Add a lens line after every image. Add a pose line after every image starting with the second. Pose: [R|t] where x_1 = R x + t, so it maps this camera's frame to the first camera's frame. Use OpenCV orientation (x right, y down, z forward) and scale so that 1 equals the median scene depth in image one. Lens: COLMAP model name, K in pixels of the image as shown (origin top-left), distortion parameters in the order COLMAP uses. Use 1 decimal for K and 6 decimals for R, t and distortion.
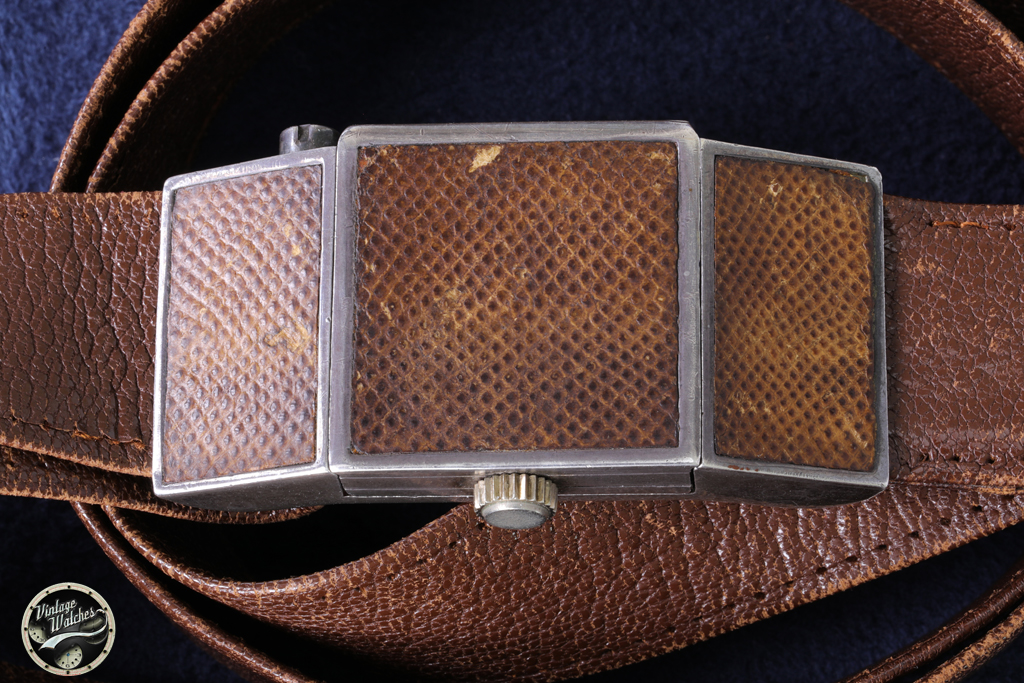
lens RADIAL K [[2931.5, 0, 508.4], [0, 2931.5, 342.9], [0, 0, 1]] dist [0.095396, 0.000000]
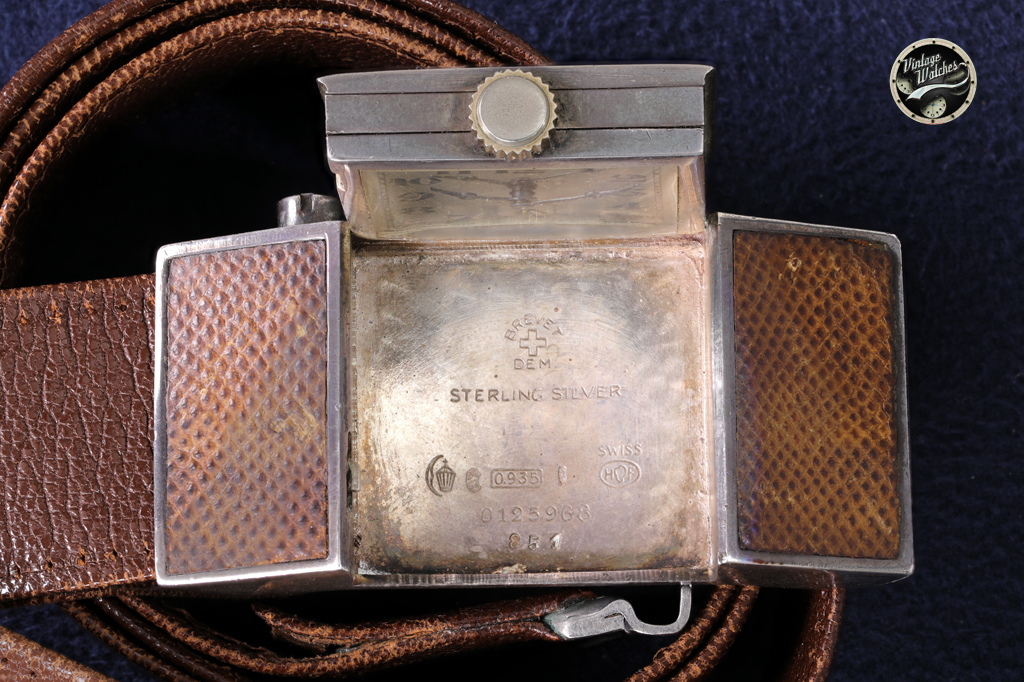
lens RADIAL K [[2931.5, 0, 515.6], [0, 2931.5, 339.5], [0, 0, 1]] dist [0.095396, 0.000000]
pose [[0.999030, -0.009240, 0.043062, -0.043709], [0.006315, 0.997695, 0.067565, -0.094389], [-0.043587, -0.067227, 0.996785, 0.035107]]
